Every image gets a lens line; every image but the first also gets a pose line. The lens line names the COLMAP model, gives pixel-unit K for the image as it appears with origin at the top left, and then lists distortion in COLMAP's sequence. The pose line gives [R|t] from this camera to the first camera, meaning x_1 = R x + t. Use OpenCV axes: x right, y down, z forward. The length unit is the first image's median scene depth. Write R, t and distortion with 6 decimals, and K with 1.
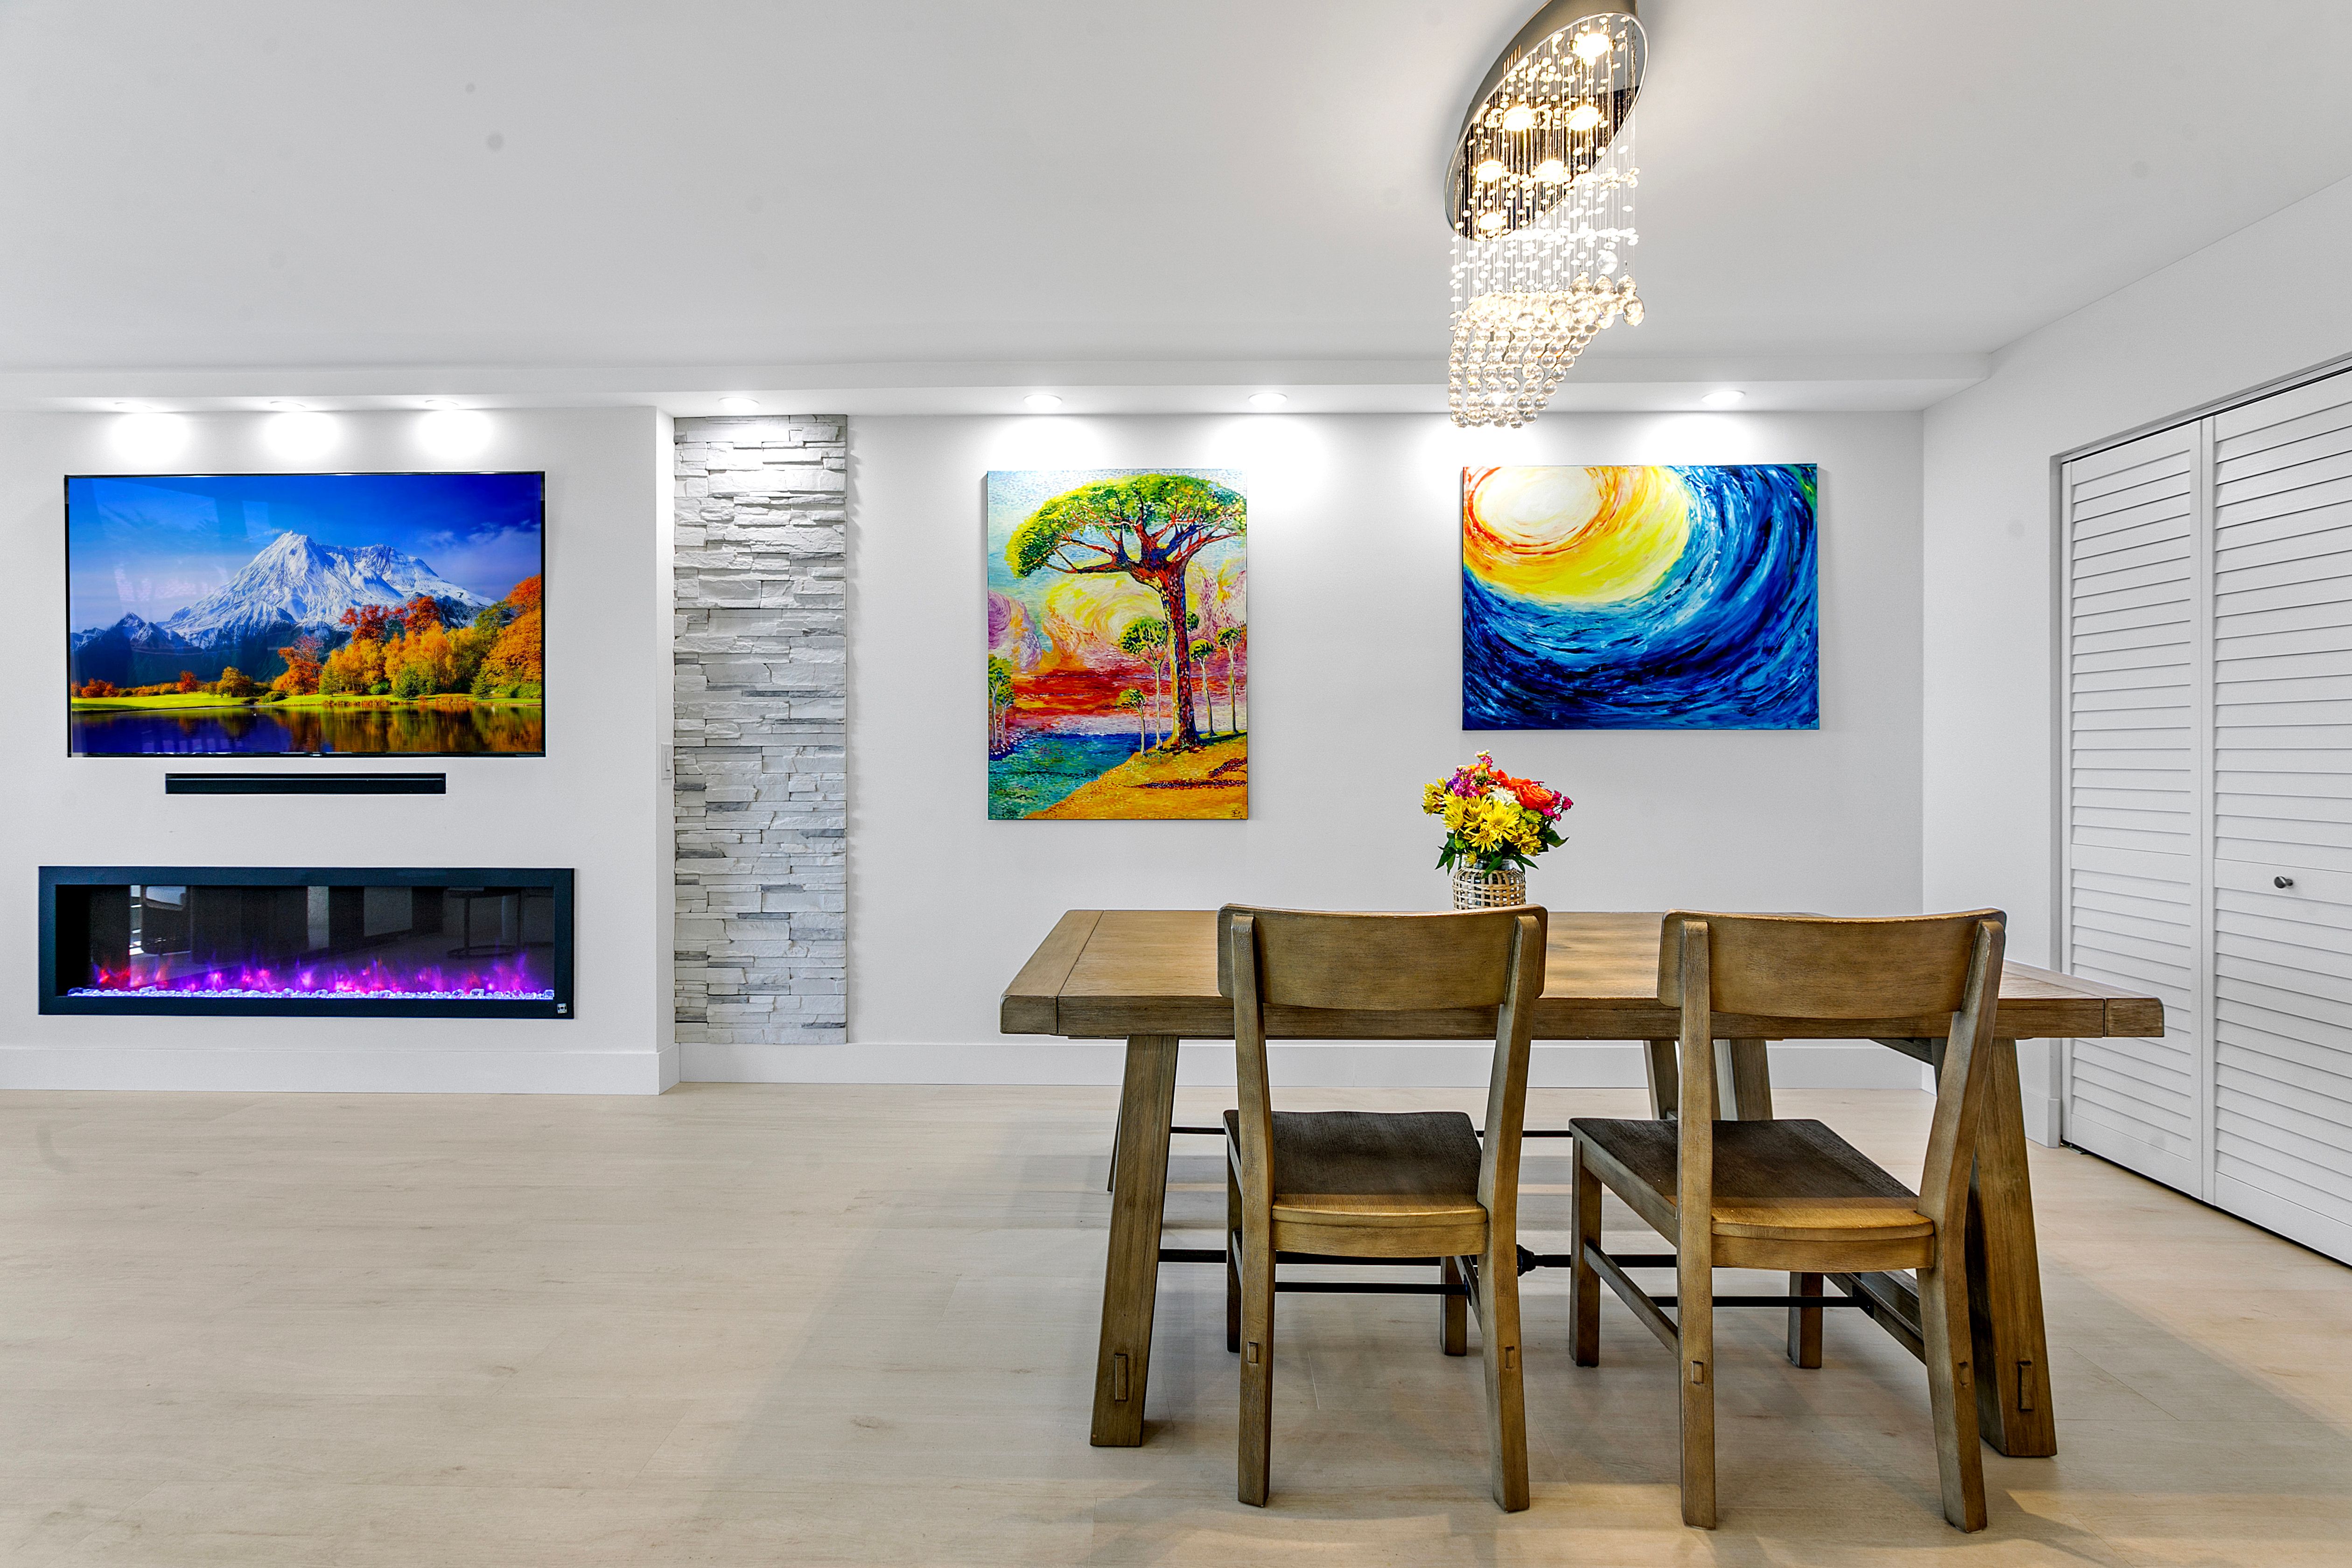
lens RADIAL K [[1111.6, 0, 1179.7], [0, 1111.6, 796.9], [0, 0, 1]] dist [-0.011012, 0.004914]
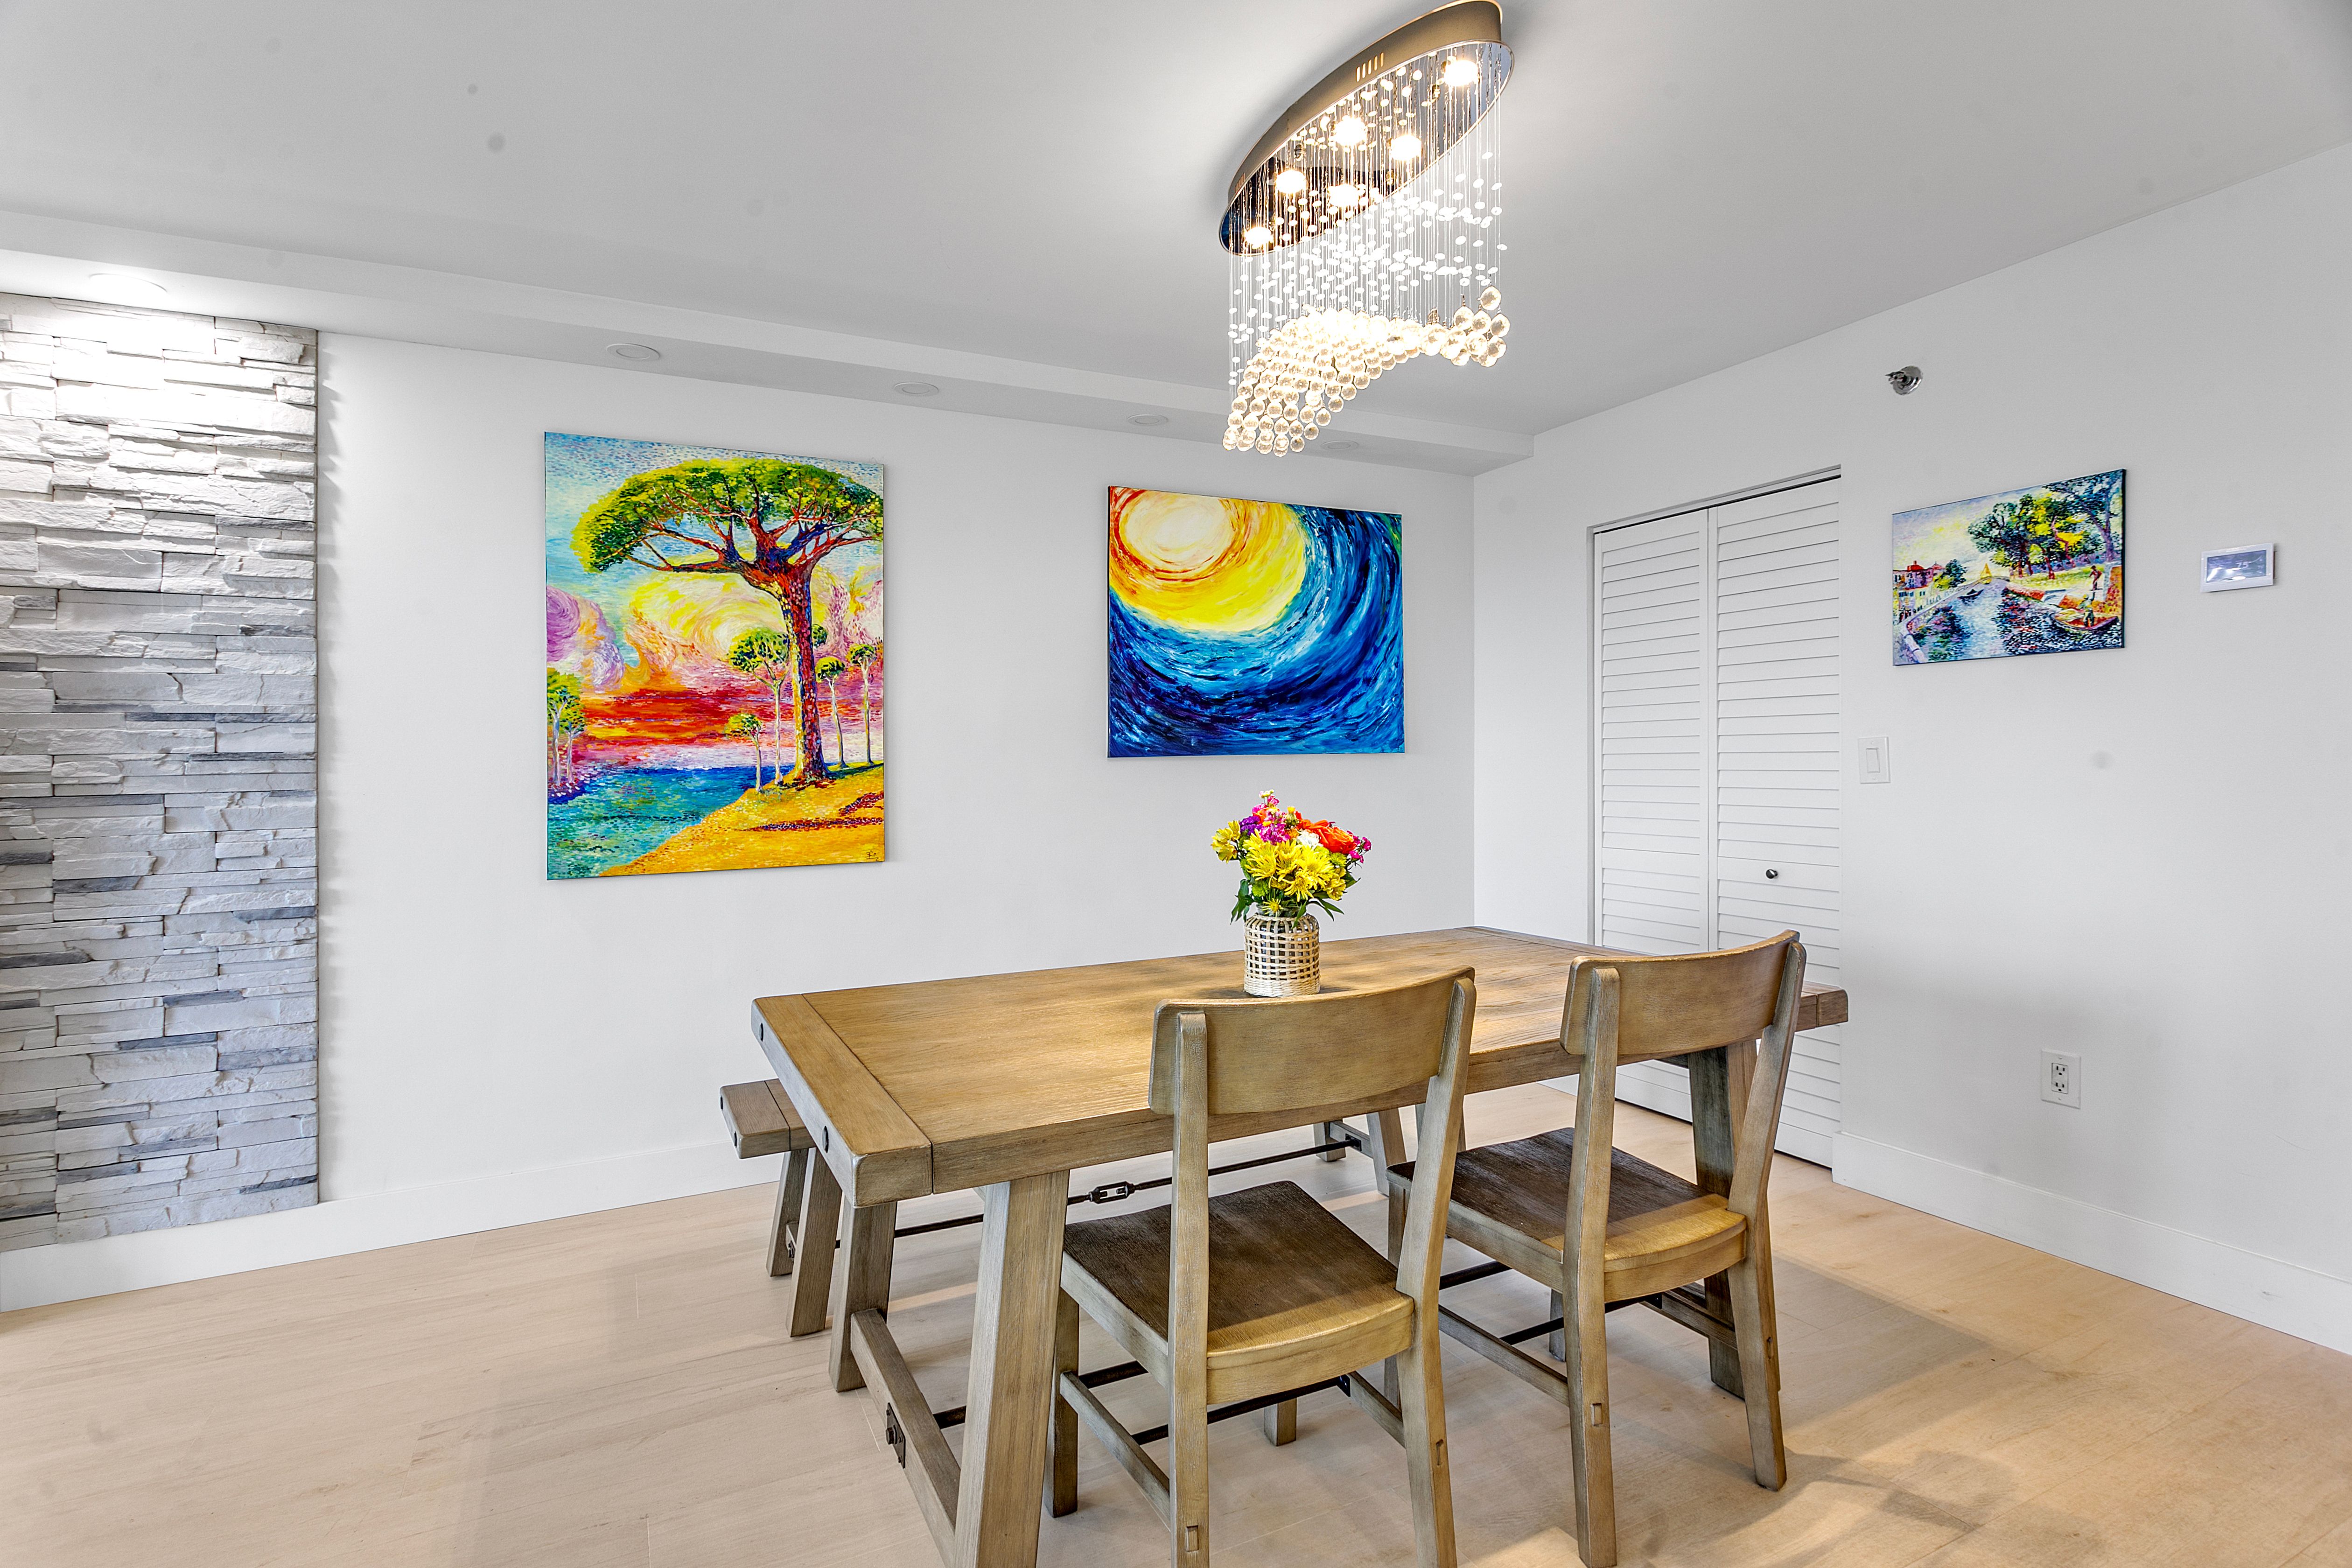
lens RADIAL K [[1111.6, 0, 1174.5], [0, 1111.6, 788.5], [0, 0, 1]] dist [-0.011012, 0.004914]
pose [[0.890189, -0.024914, 0.454910, -0.137272], [0.033348, 0.999388, -0.010523, -0.021628], [-0.454369, 0.024538, 0.890475, 0.115781]]
